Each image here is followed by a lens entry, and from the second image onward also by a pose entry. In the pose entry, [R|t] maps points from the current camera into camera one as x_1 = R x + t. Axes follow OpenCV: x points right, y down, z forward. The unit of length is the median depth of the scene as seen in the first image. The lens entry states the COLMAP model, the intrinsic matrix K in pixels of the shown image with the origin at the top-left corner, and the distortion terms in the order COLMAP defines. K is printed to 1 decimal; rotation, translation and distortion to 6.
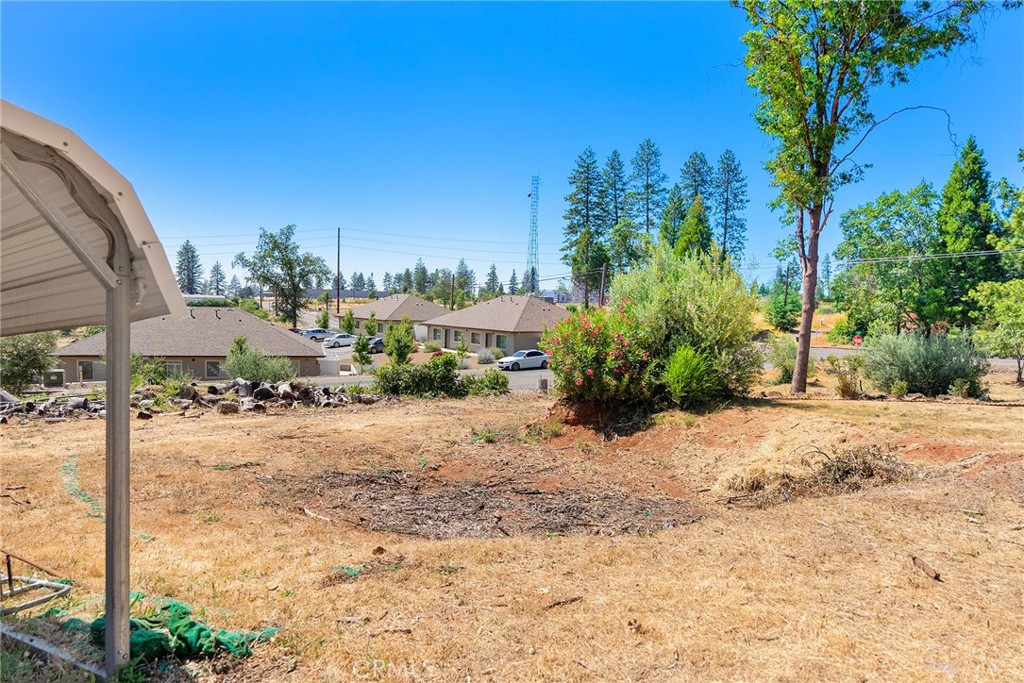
lens RADIAL K [[539.7, 0, 514.2], [0, 539.7, 341.8], [0, 0, 1]] dist [-0.006322, 0.001071]
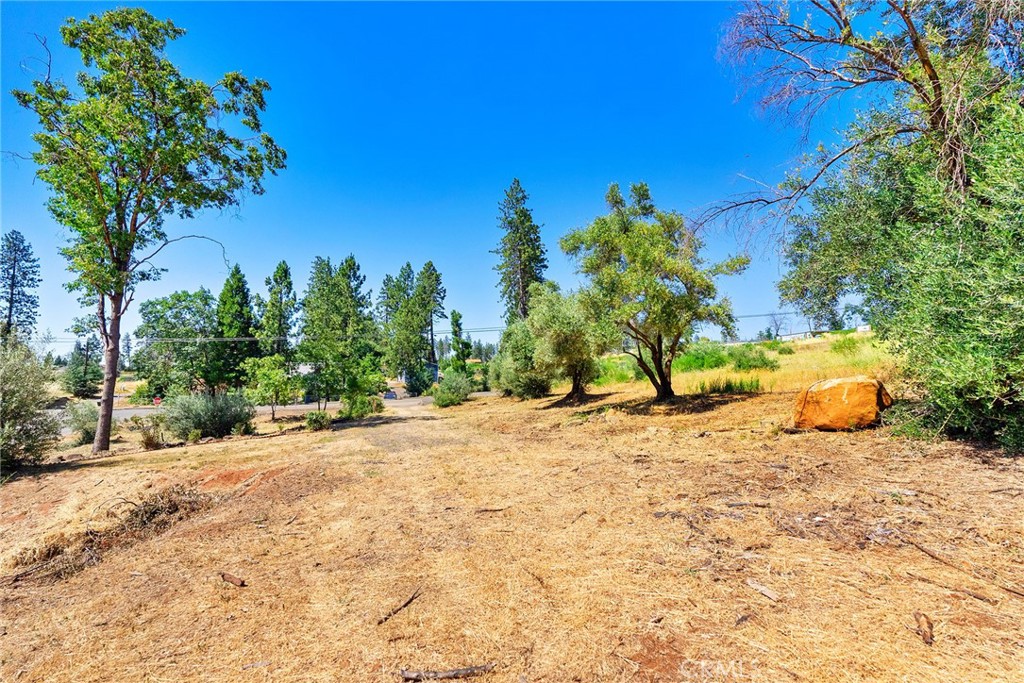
lens RADIAL K [[433.1, 0, 515.5], [0, 433.1, 340.3], [0, 0, 1]] dist [-0.001073, -0.000340]
pose [[0.331307, 0.049956, 0.942200, -0.056826], [0.095056, 0.991749, -0.086008, 0.022221], [-0.938723, 0.118057, 0.323825, -0.146596]]
